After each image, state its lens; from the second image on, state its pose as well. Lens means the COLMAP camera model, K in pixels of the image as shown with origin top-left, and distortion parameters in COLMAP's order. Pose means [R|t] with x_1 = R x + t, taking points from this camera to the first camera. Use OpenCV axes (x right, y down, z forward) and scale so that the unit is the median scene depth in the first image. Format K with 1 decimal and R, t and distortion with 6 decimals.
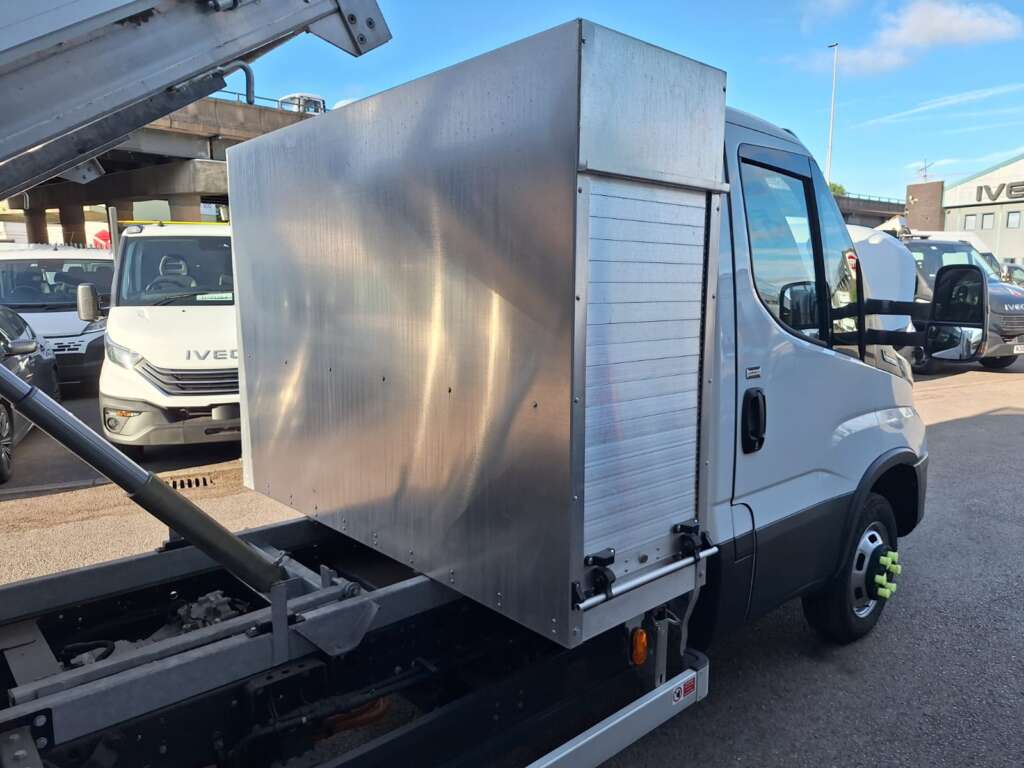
lens RADIAL K [[714.4, 0, 517.8], [0, 714.4, 380.1], [0, 0, 1]] dist [0.026448, -0.007324]
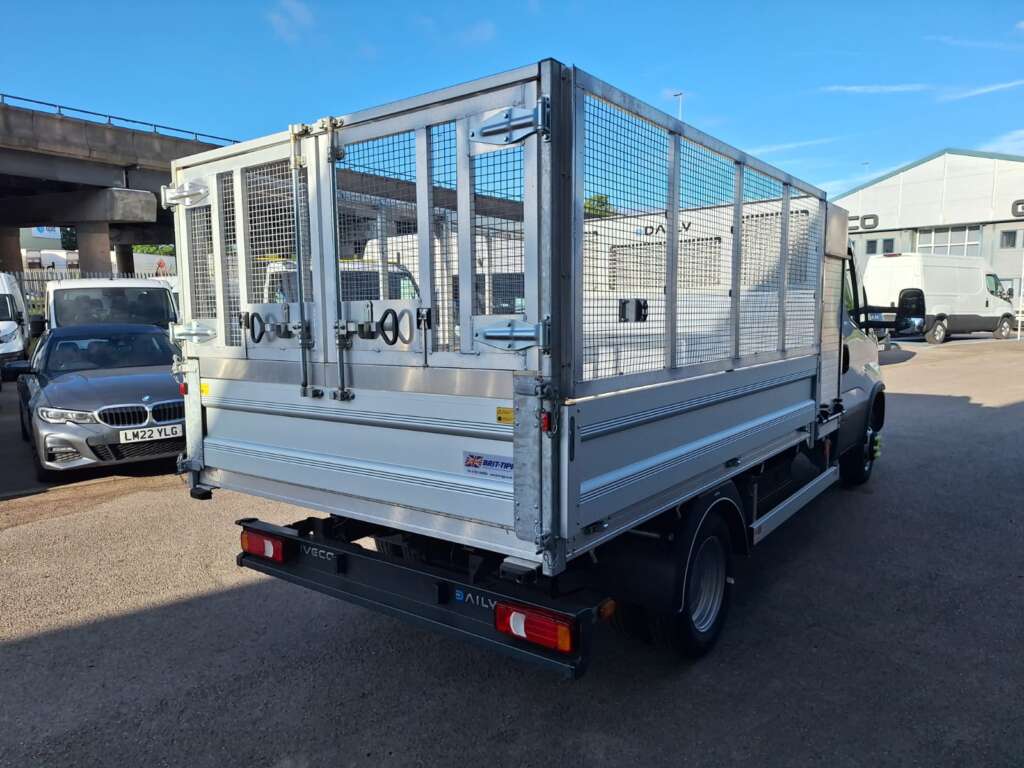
lens RADIAL K [[725.4, 0, 505.9], [0, 725.4, 387.2], [0, 0, 1]] dist [-0.008232, -0.004256]
pose [[0.981376, -0.031840, 0.189439, -0.108325], [0.036466, 0.999115, -0.020981, 0.014569], [-0.188603, 0.027498, 0.981668, -0.095443]]
